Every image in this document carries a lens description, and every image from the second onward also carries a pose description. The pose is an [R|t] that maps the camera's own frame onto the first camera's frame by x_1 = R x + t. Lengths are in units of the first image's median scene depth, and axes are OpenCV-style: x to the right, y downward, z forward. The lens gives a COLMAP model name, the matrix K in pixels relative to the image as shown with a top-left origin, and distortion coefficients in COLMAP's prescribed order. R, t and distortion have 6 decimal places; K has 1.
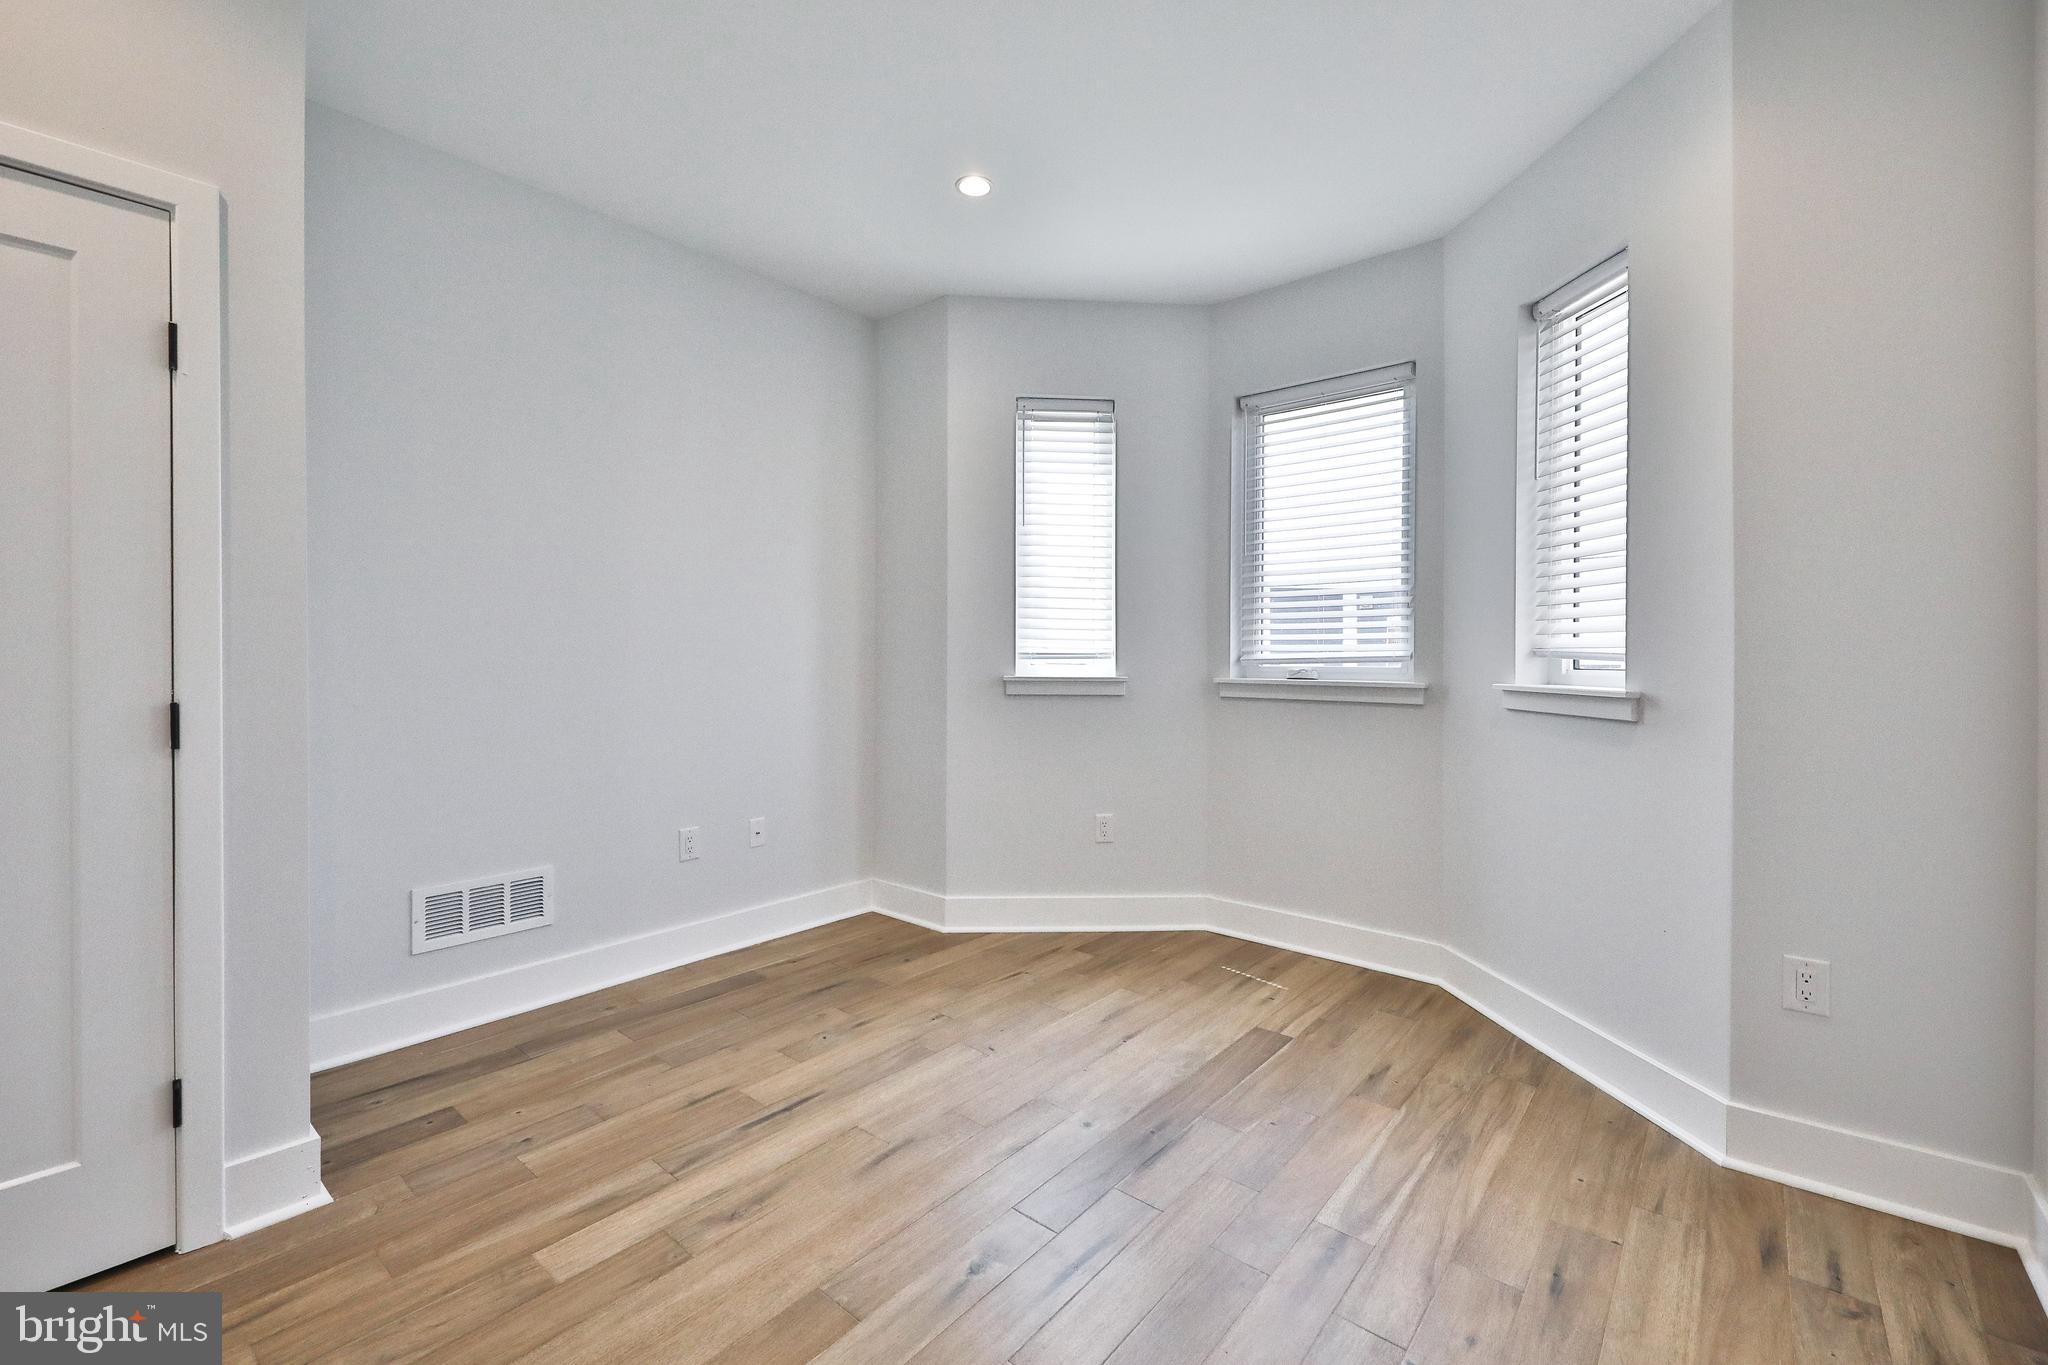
lens RADIAL K [[859.3, 0, 1035.4], [0, 859.3, 671.0], [0, 0, 1]] dist [0.016387, -0.008867]
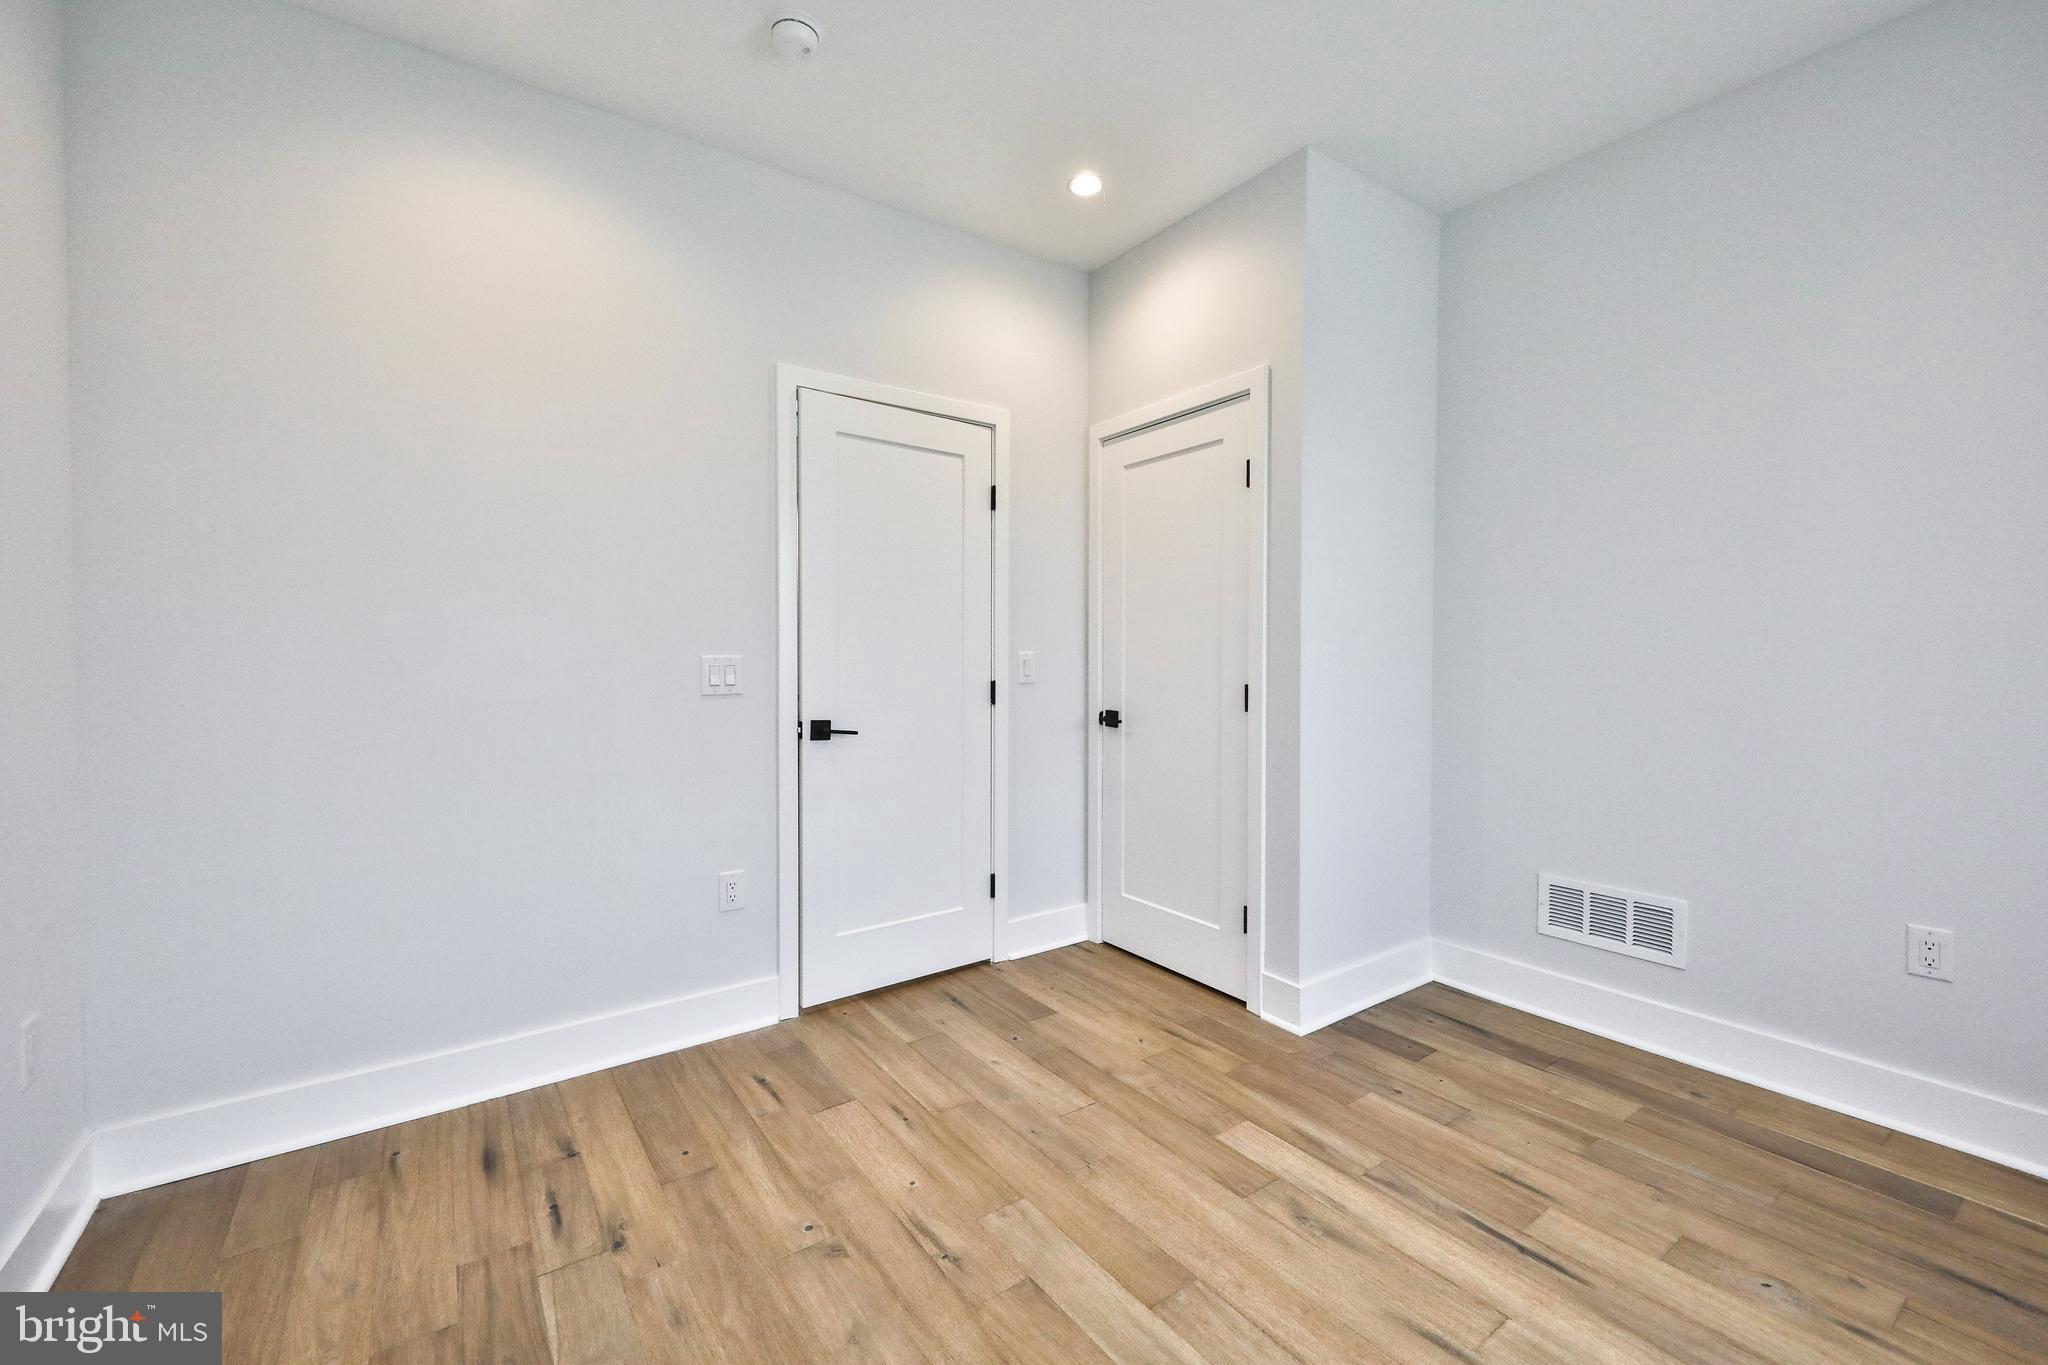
lens RADIAL K [[859.3, 0, 1035.4], [0, 859.3, 671.0], [0, 0, 1]] dist [0.016387, -0.008867]
pose [[-0.257182, 0.018864, -0.966179, 0.500814], [-0.017293, 0.999560, 0.024118, -0.014199], [0.966208, 0.022911, -0.256743, 0.693620]]
